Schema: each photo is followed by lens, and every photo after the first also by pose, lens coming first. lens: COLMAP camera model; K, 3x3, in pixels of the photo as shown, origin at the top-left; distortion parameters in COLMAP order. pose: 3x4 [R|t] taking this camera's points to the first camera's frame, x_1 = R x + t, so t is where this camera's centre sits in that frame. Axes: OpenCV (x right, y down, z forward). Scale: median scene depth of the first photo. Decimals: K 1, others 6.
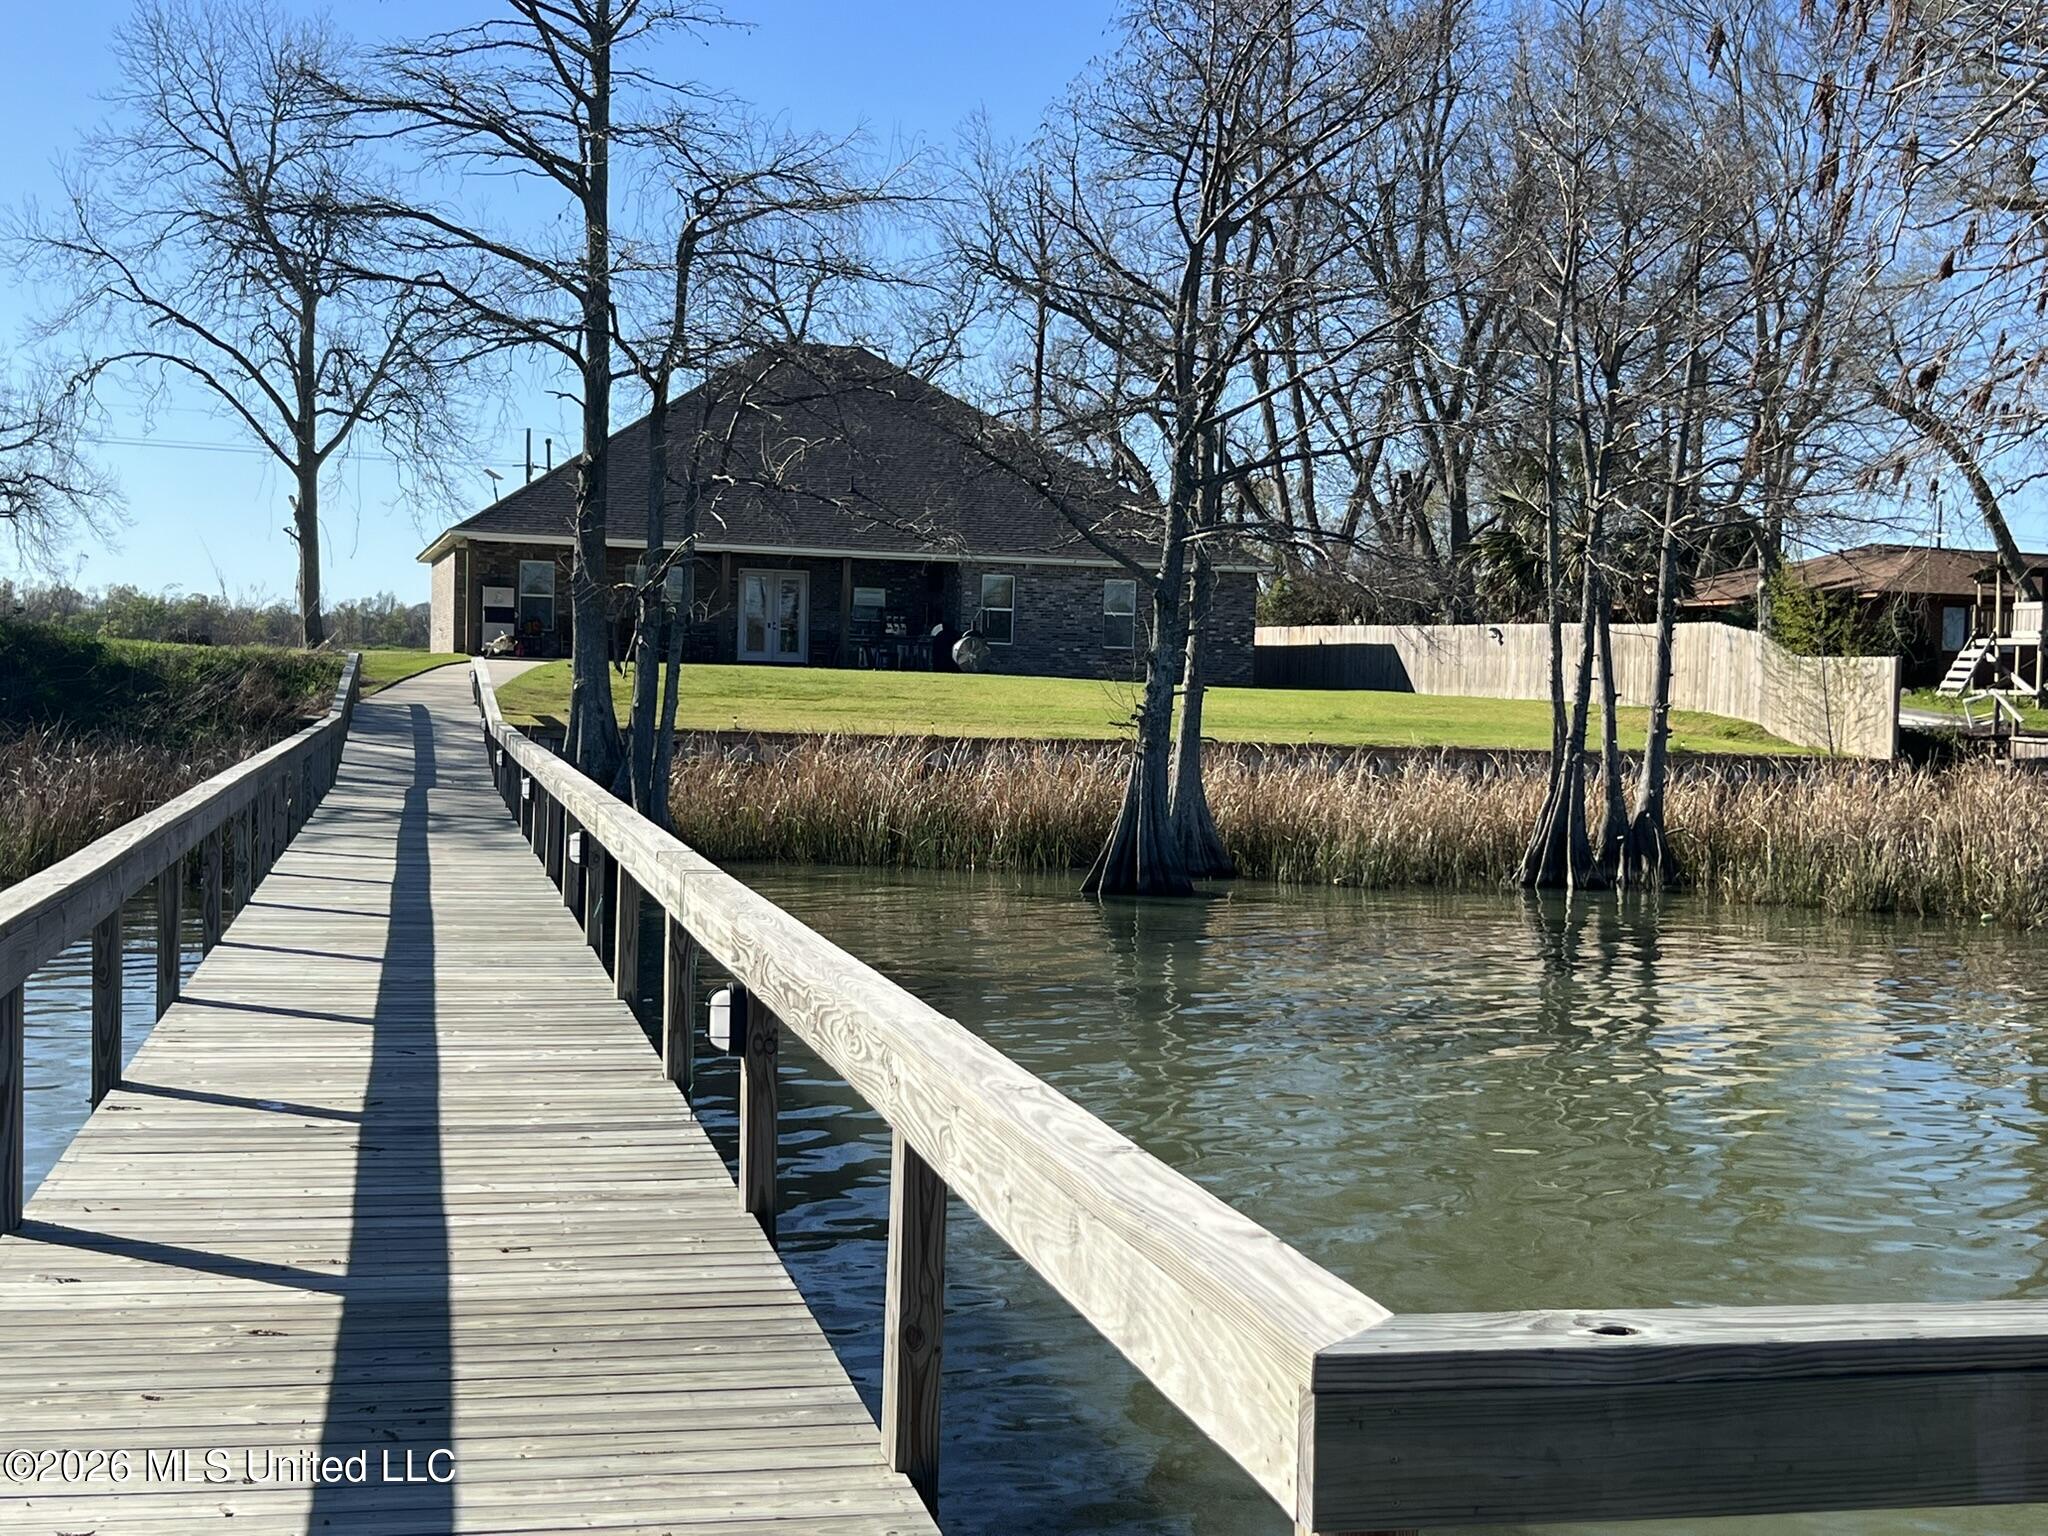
lens RADIAL K [[2631.5, 0, 1017.0], [0, 2631.5, 777.6], [0, 0, 1]] dist [0.068606, 0.000000]
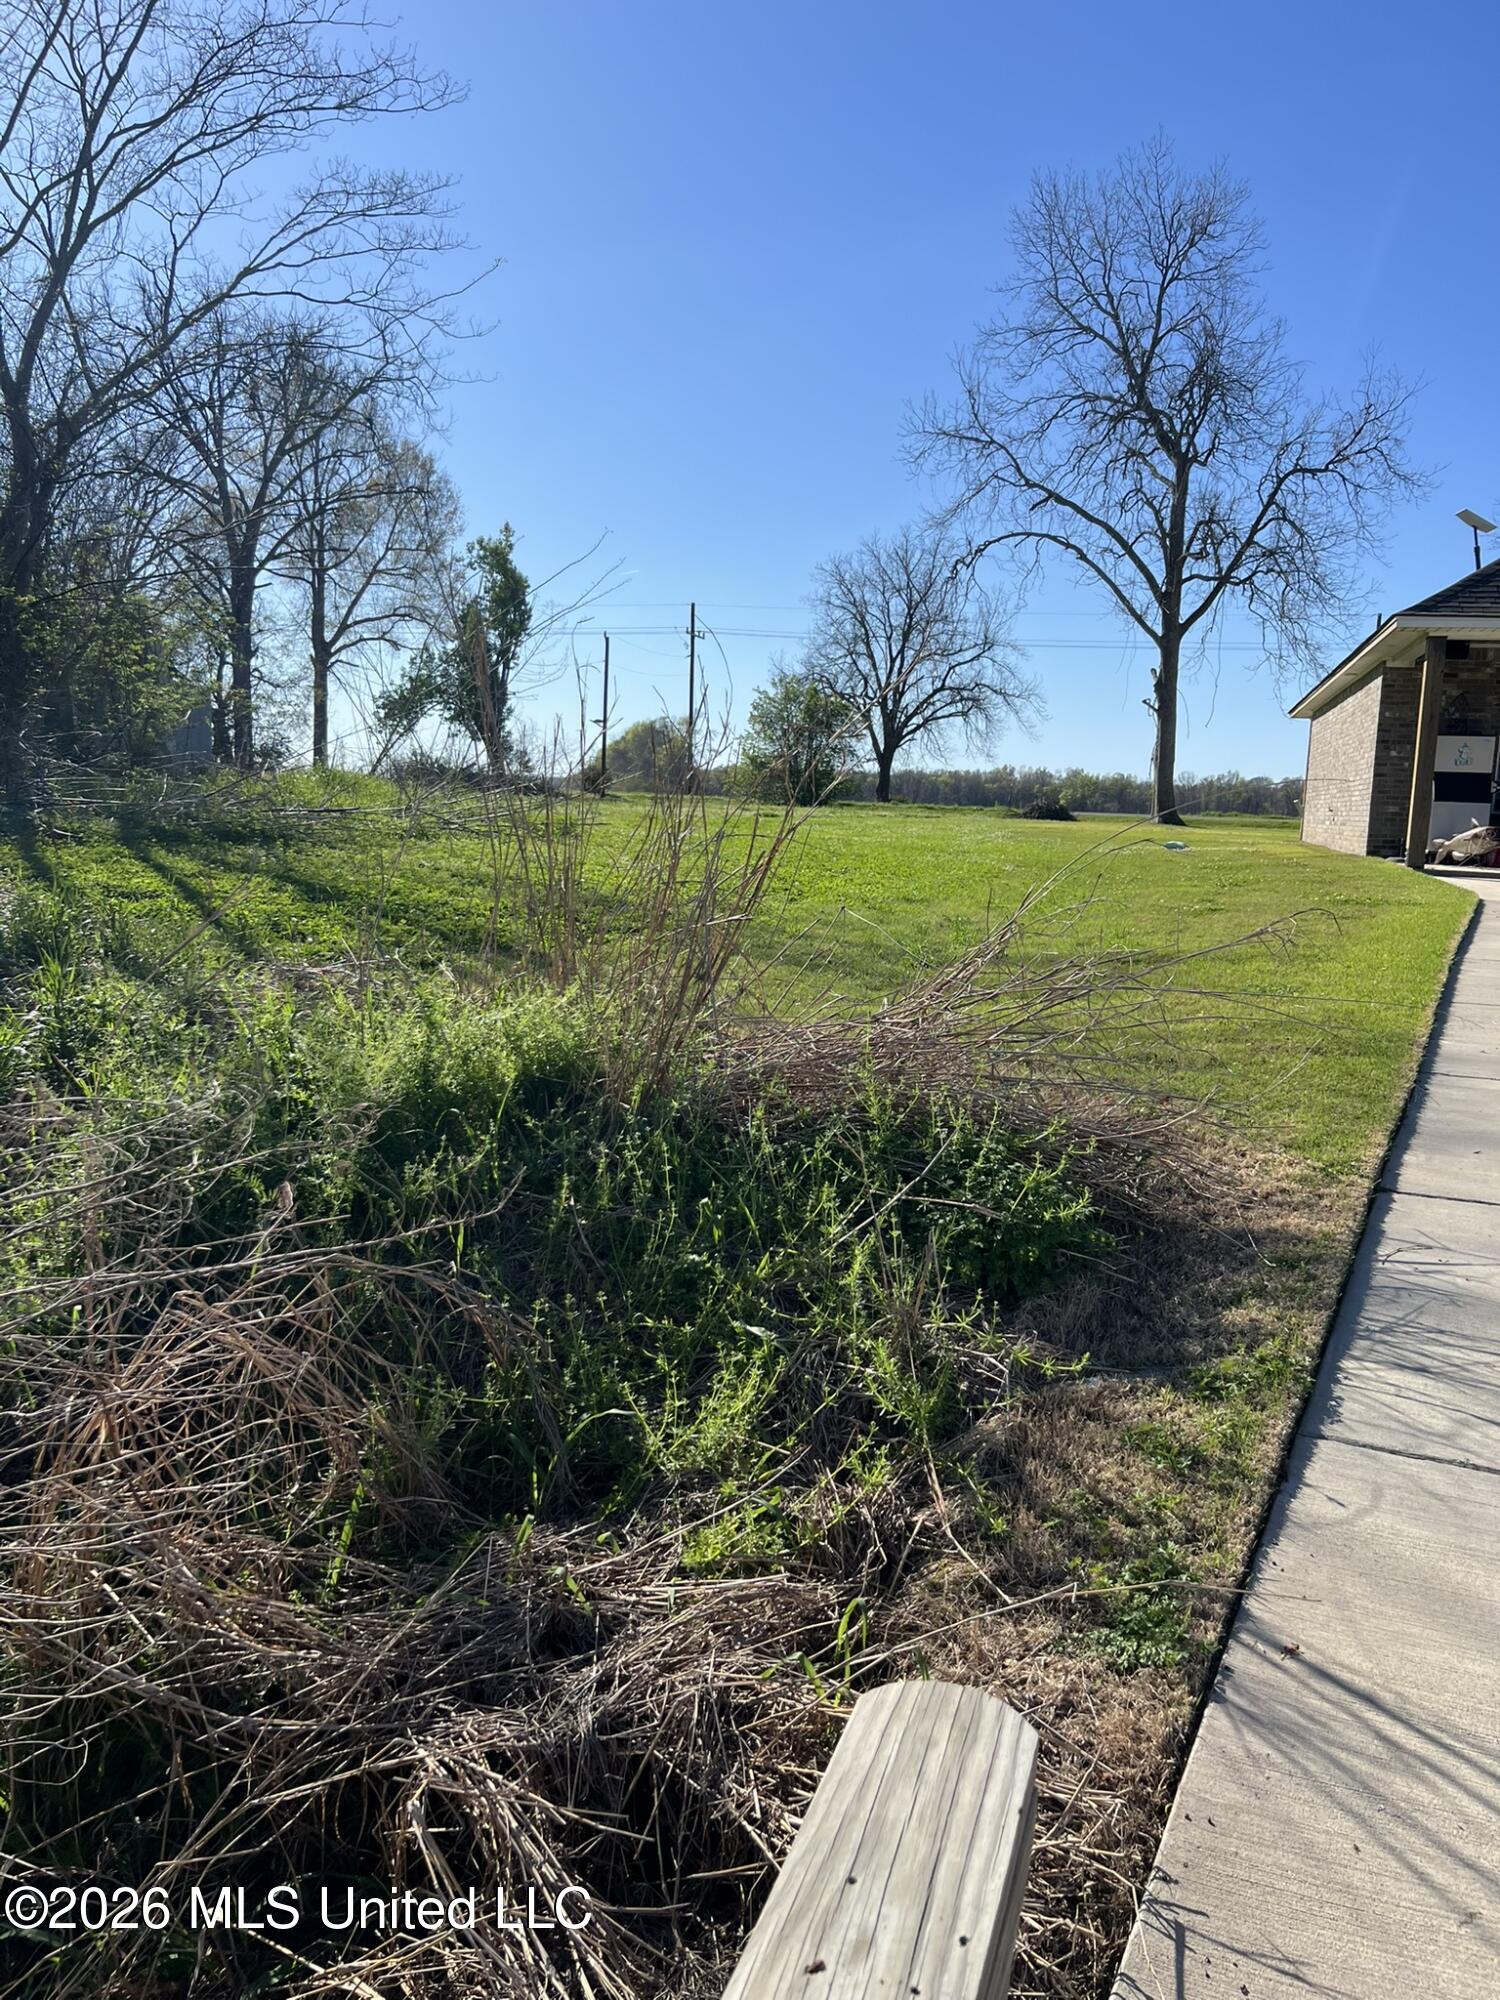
lens RADIAL K [[1524.9, 0, 751.2], [0, 1524.9, 1049.9], [0, 0, 1]] dist [0.007488, -0.004689]
pose [[0.860228, 0.080995, -0.503436, -0.101064], [-0.025196, 0.992850, 0.116682, -0.025845], [0.509287, -0.087688, 0.856118, 0.410544]]
